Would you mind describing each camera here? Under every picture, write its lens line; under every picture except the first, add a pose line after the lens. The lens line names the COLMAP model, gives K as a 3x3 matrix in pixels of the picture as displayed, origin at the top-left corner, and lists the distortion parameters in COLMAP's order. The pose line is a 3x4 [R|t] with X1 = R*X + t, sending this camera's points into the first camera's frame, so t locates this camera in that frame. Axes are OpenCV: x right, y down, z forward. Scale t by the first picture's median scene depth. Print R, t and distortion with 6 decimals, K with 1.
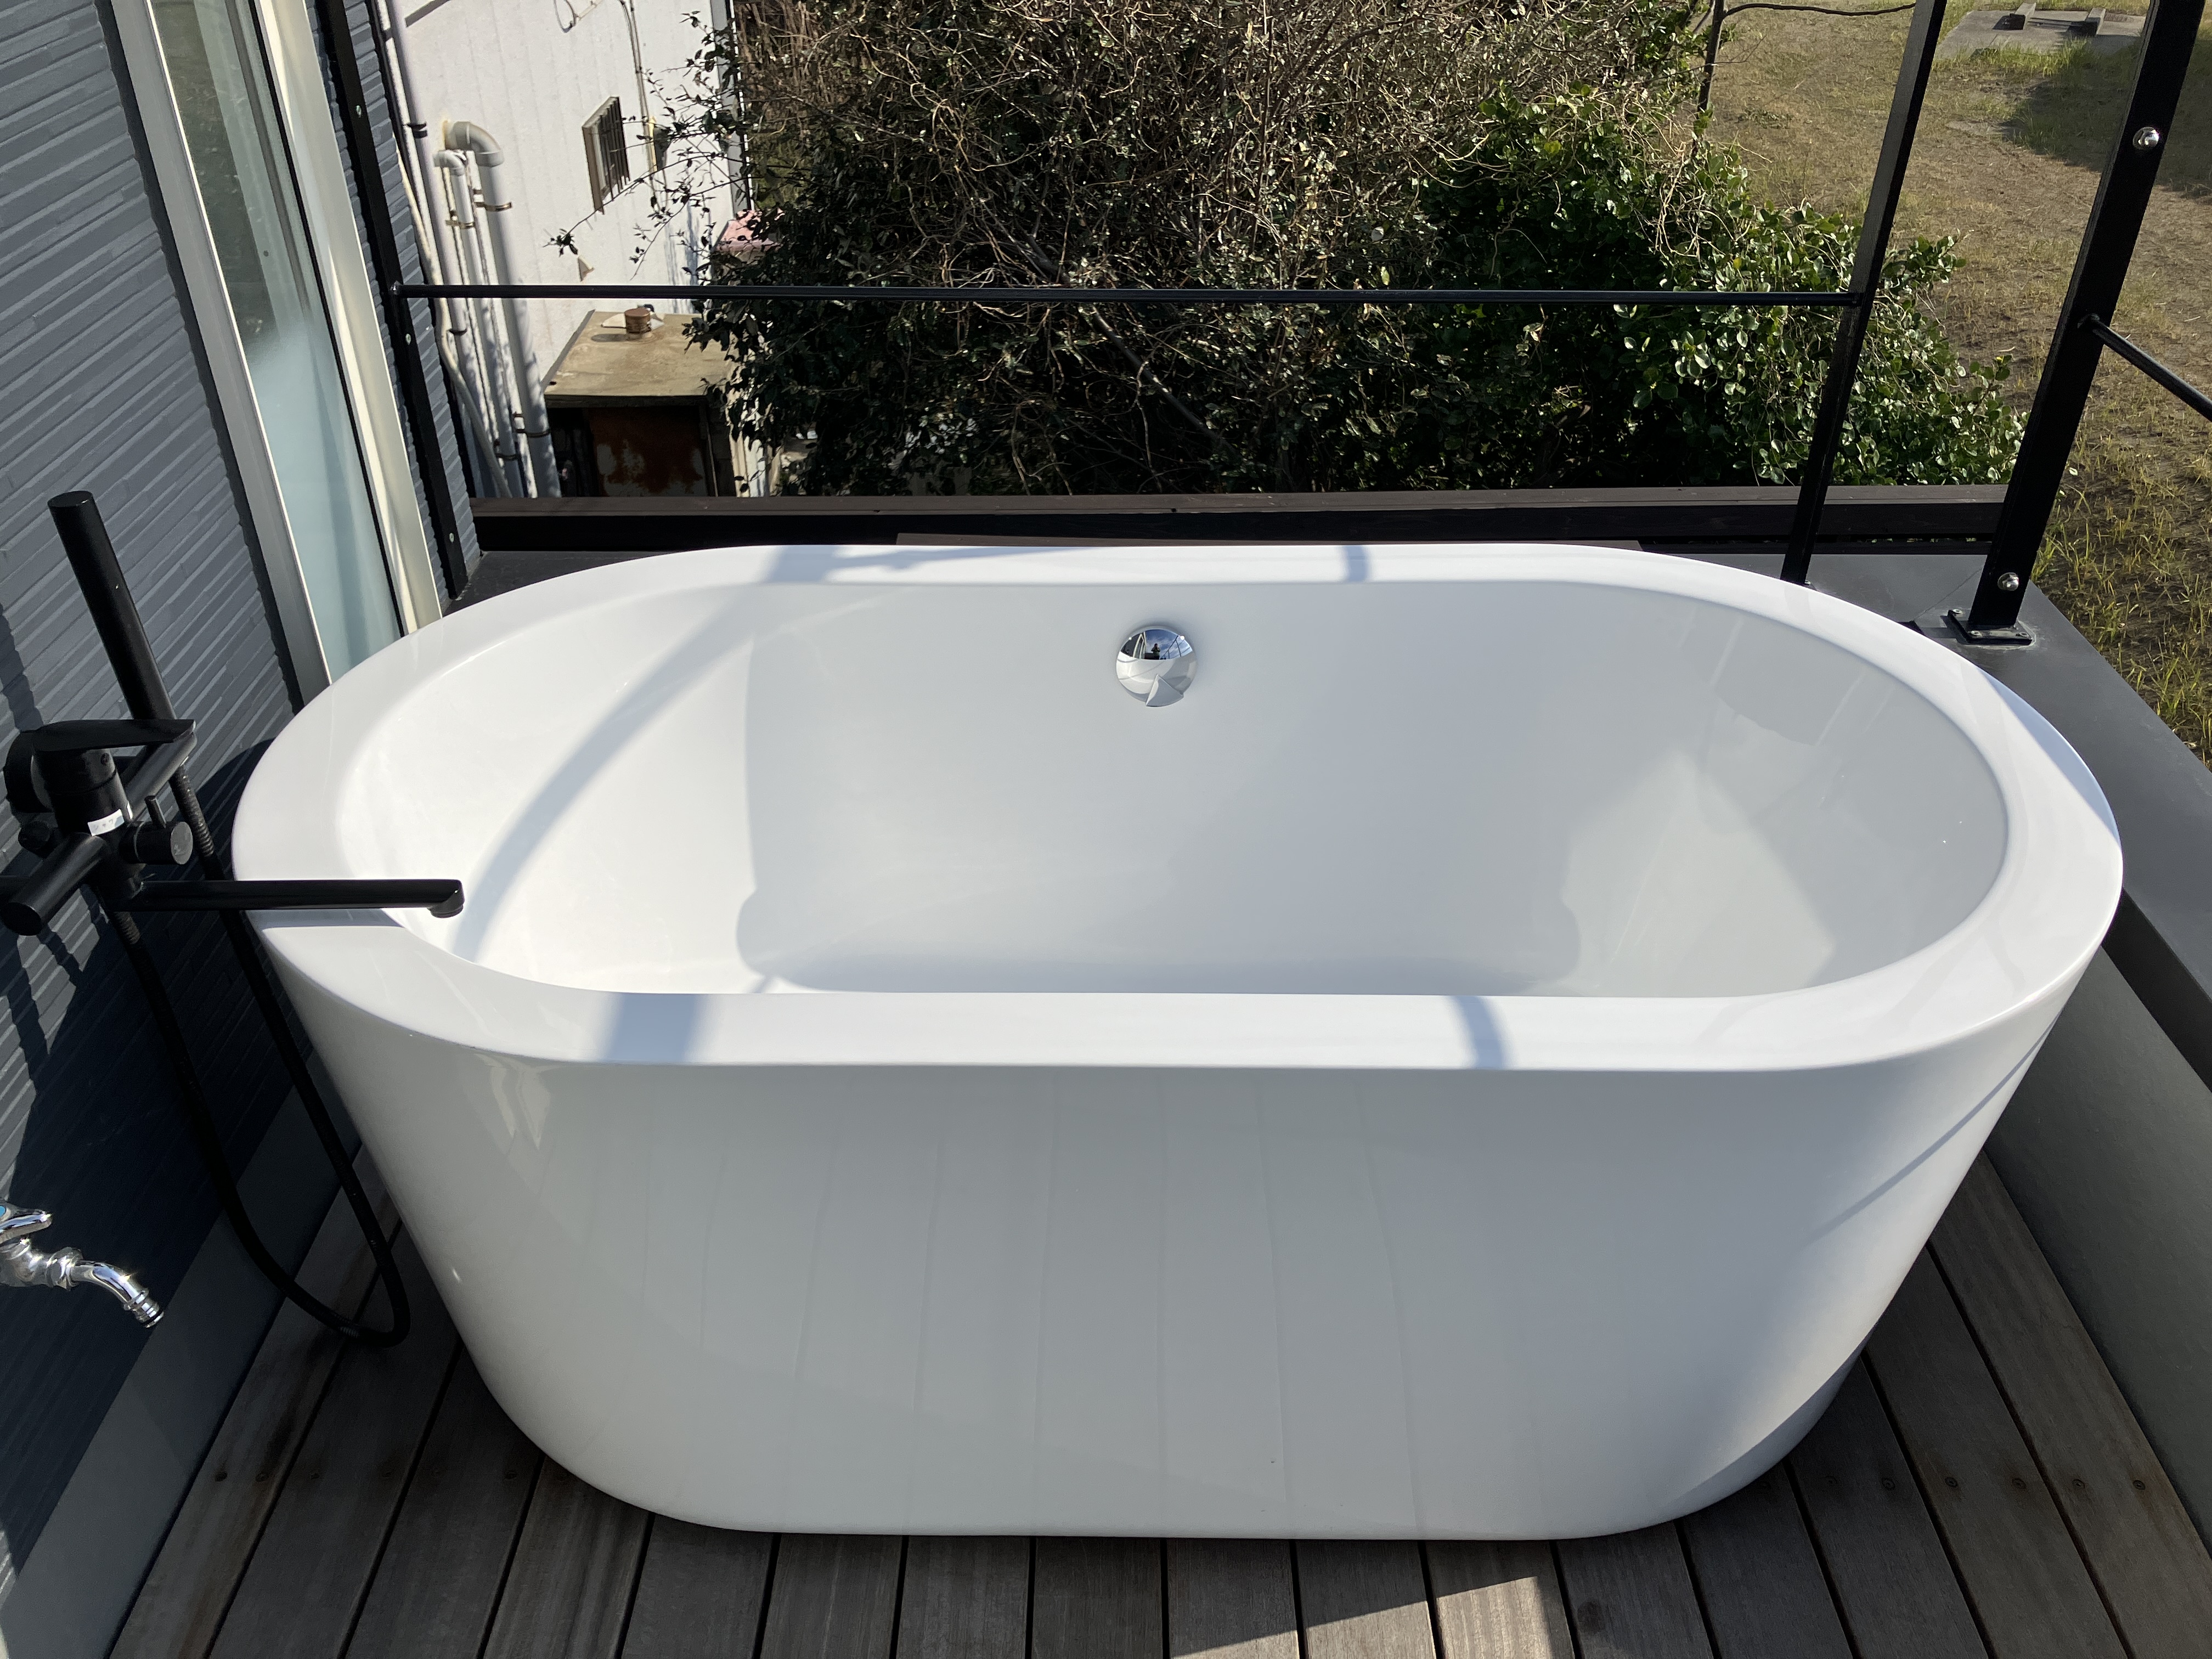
lens RADIAL K [[1809.9, 0, 1088.5], [0, 1809.9, 823.7], [0, 0, 1]] dist [0.049858, -0.071369]
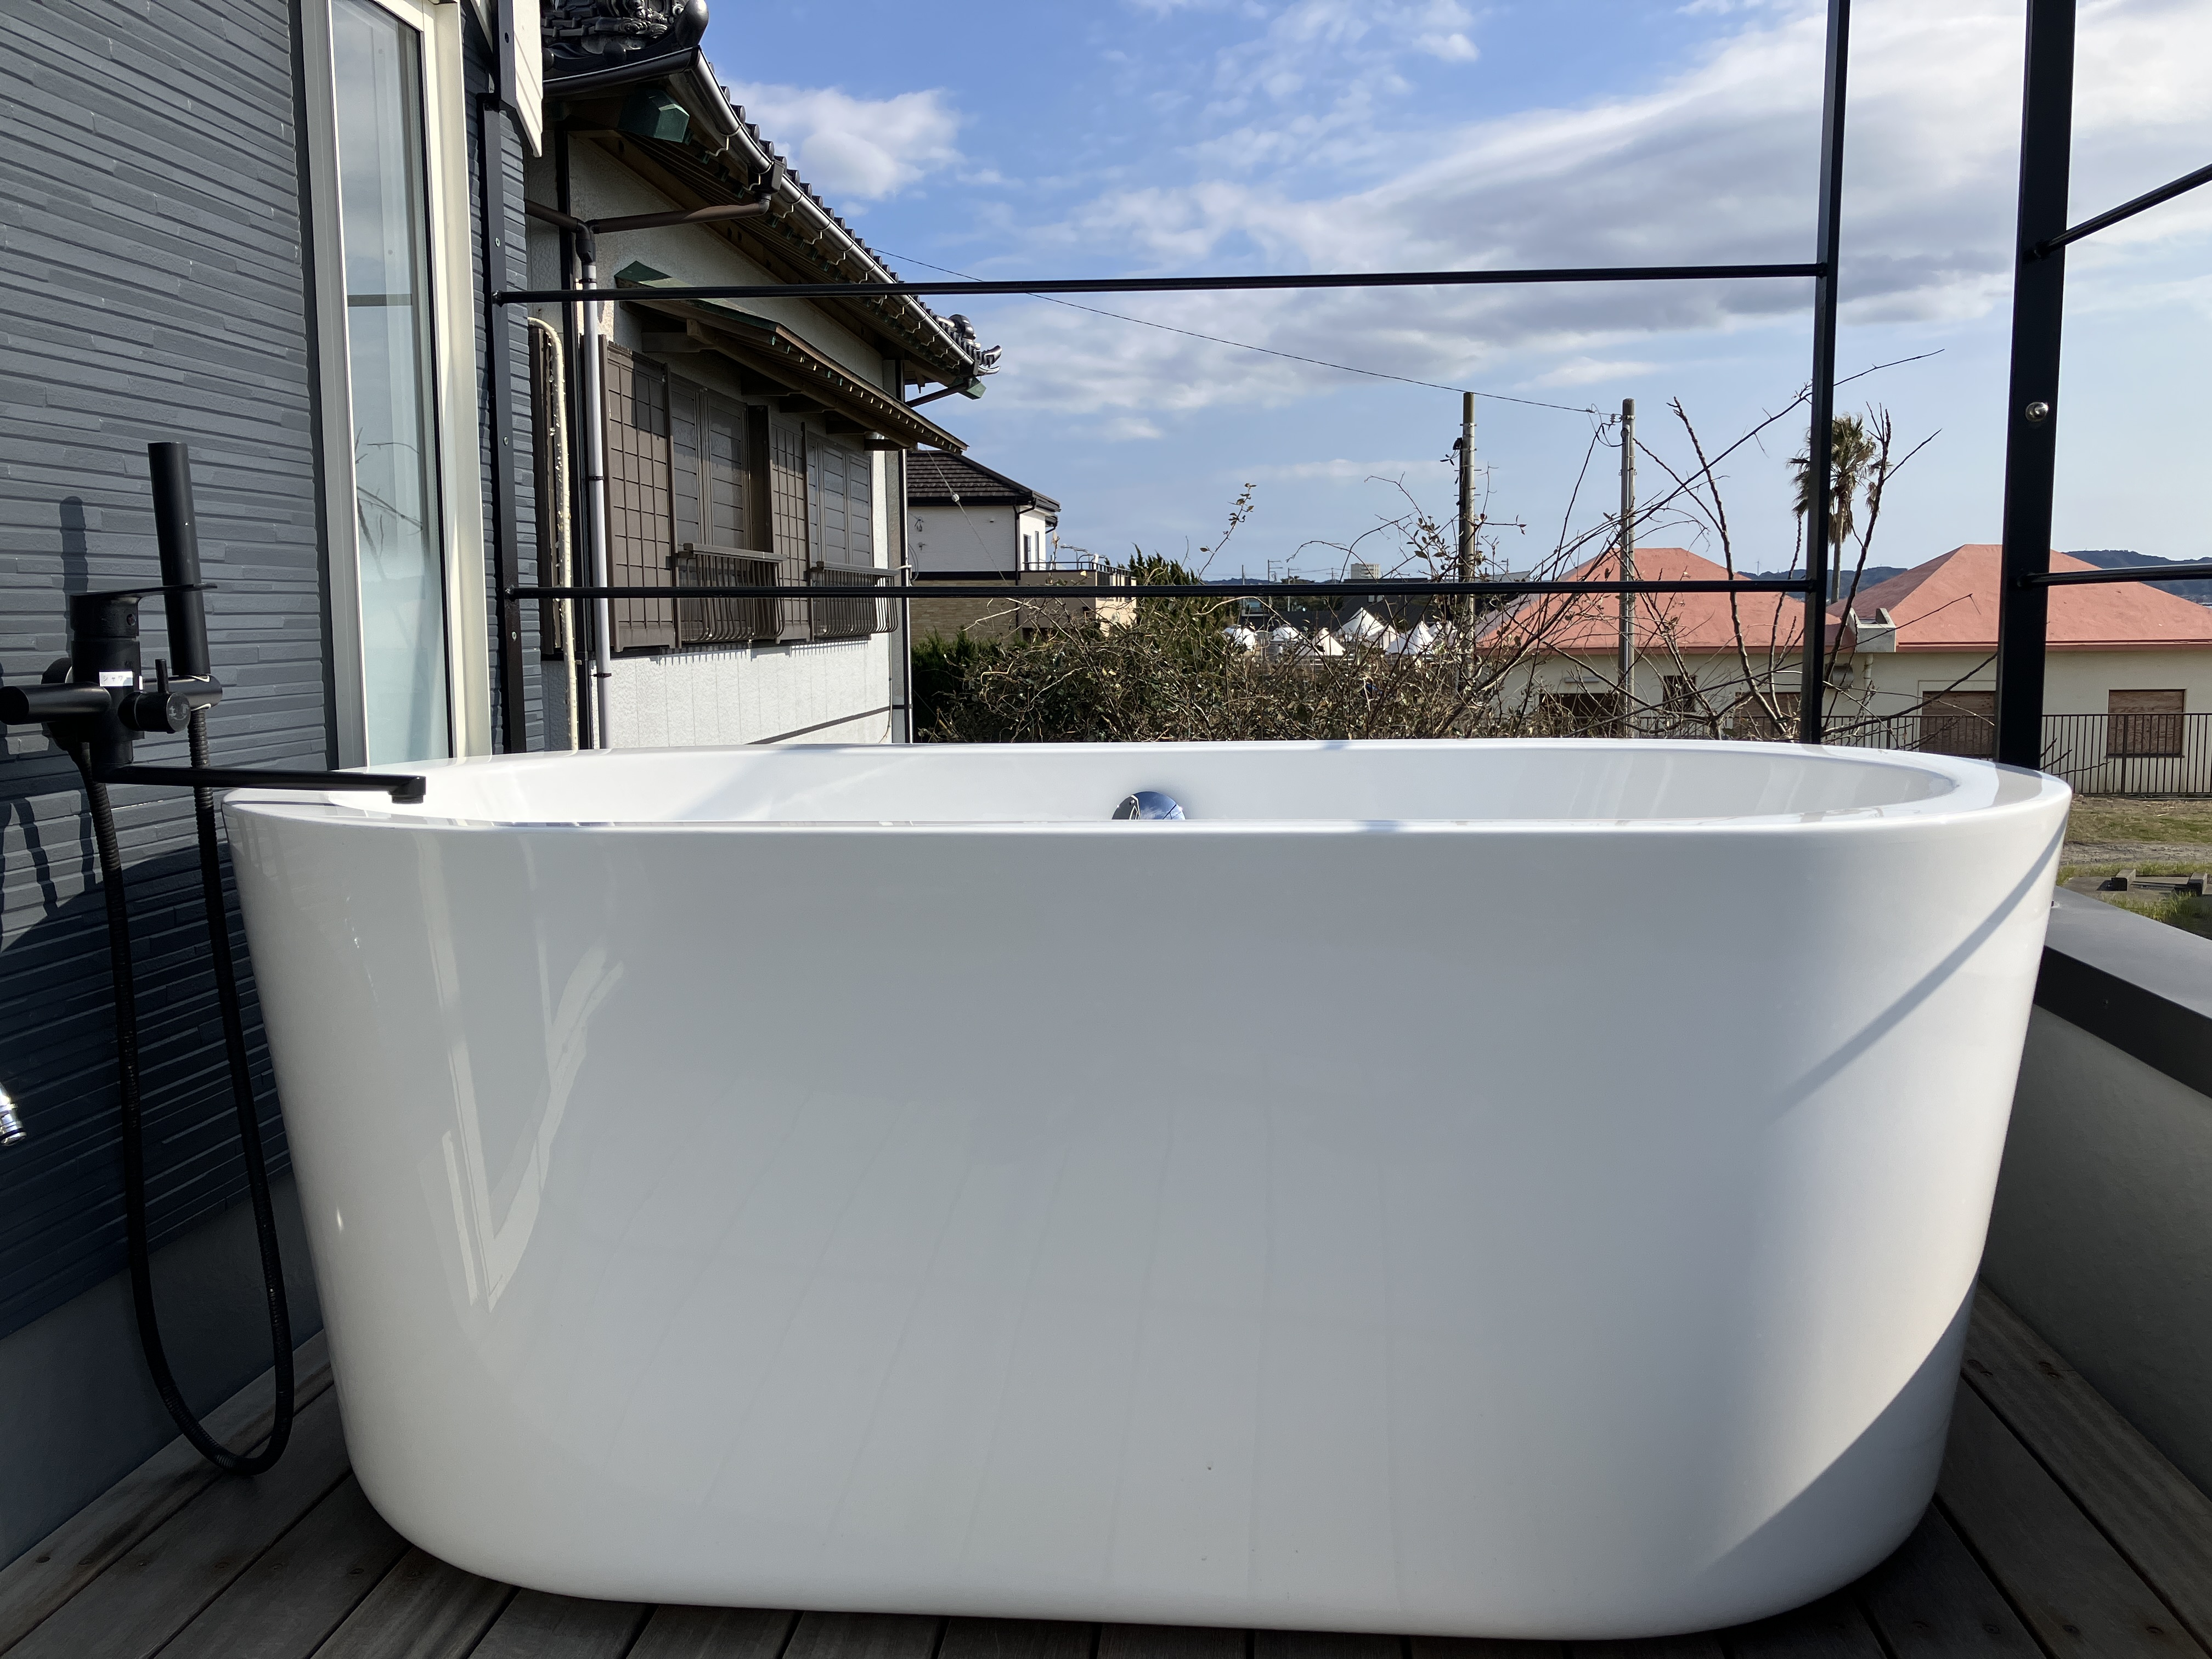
lens RADIAL K [[1809.9, 0, 1124.1], [0, 1809.9, 813.8], [0, 0, 1]] dist [0.049858, -0.071369]
pose [[0.997686, 0.000990, -0.067986, 0.103666], [-0.031499, 0.892857, -0.449238, 0.414979], [0.060257, 0.450340, 0.890822, 0.080113]]
